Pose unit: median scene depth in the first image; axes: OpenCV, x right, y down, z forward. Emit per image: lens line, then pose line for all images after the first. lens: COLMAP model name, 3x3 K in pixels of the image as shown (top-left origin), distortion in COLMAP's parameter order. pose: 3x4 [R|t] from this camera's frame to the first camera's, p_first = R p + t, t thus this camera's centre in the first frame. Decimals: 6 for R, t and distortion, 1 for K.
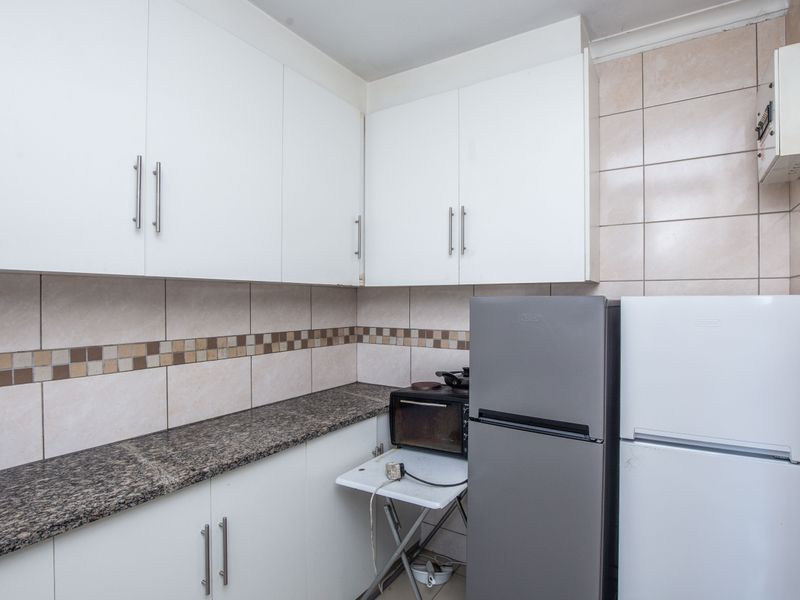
lens RADIAL K [[425.7, 0, 403.3], [0, 425.7, 301.1], [0, 0, 1]] dist [-0.028910, 0.002001]
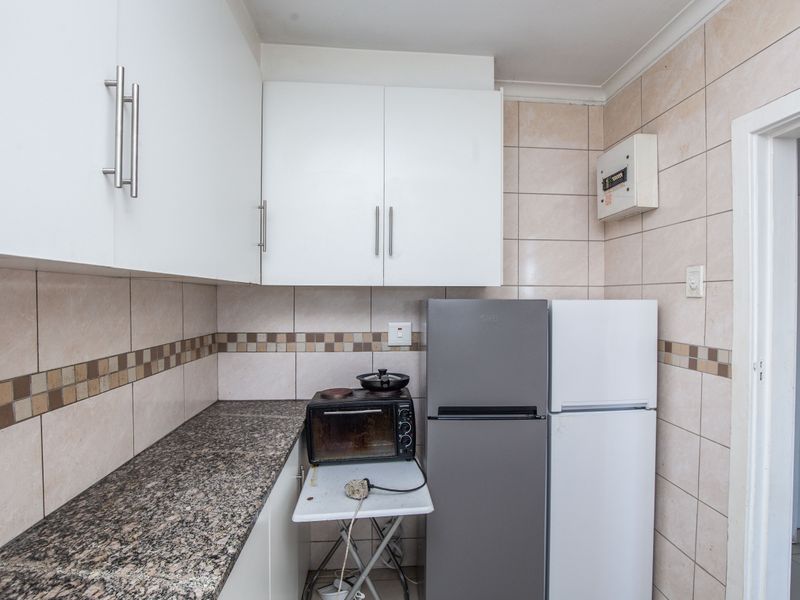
lens RADIAL K [[430.6, 0, 400.0], [0, 430.6, 300.0], [0, 0, 1]] dist [-0.024684, 0.000984]
pose [[0.797916, -0.001448, 0.602767, -0.500528], [-0.002354, 0.999982, 0.005519, -0.013055], [-0.602764, -0.005823, 0.797898, 0.205674]]
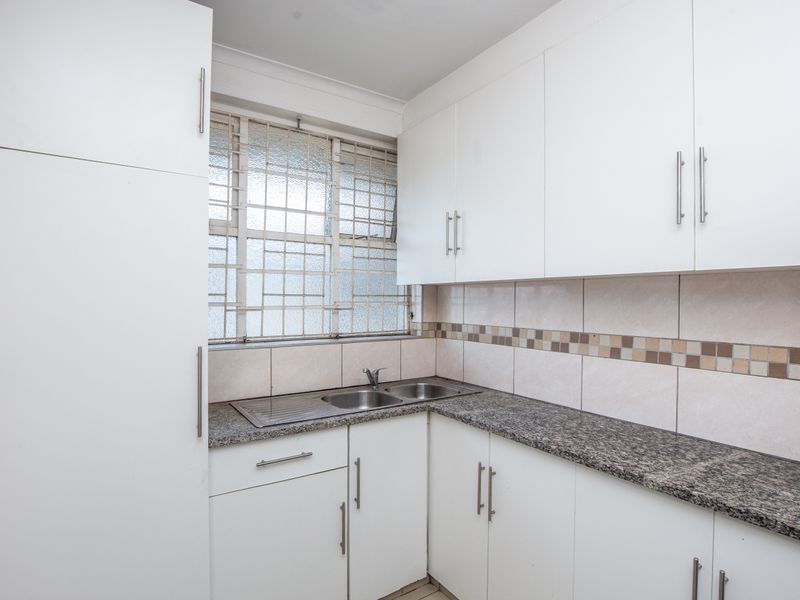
lens RADIAL K [[425.7, 0, 403.3], [0, 425.7, 301.1], [0, 0, 1]] dist [-0.028910, 0.002001]
pose [[-0.396504, 0.000684, -0.918033, 0.408632], [-0.005009, 0.999983, 0.002909, 0.007985], [0.918019, 0.005752, -0.396494, 0.589011]]
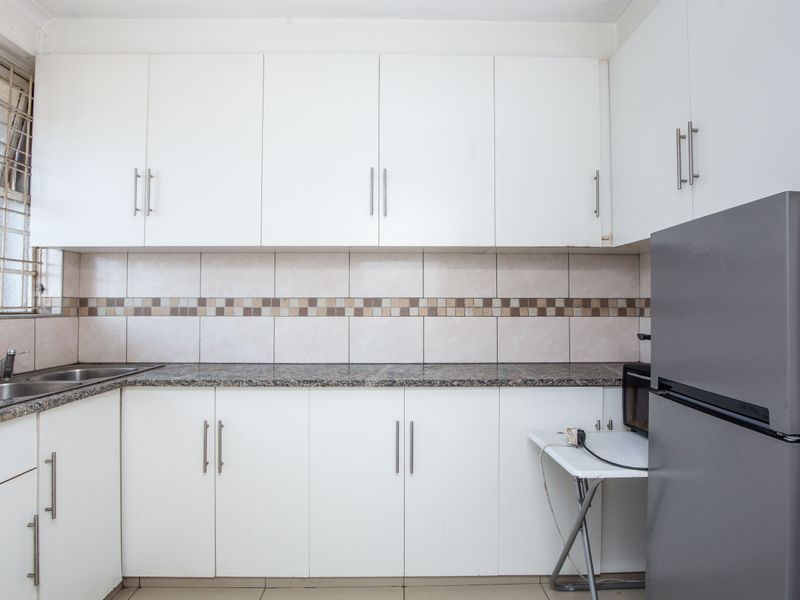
lens RADIAL K [[425.7, 0, 403.3], [0, 425.7, 301.1], [0, 0, 1]] dist [-0.028910, 0.002001]
pose [[0.551513, -0.010942, -0.834095, 0.531790], [-0.002278, 0.999890, -0.014623, 0.121337], [0.834163, 0.009965, 0.551428, 0.183235]]
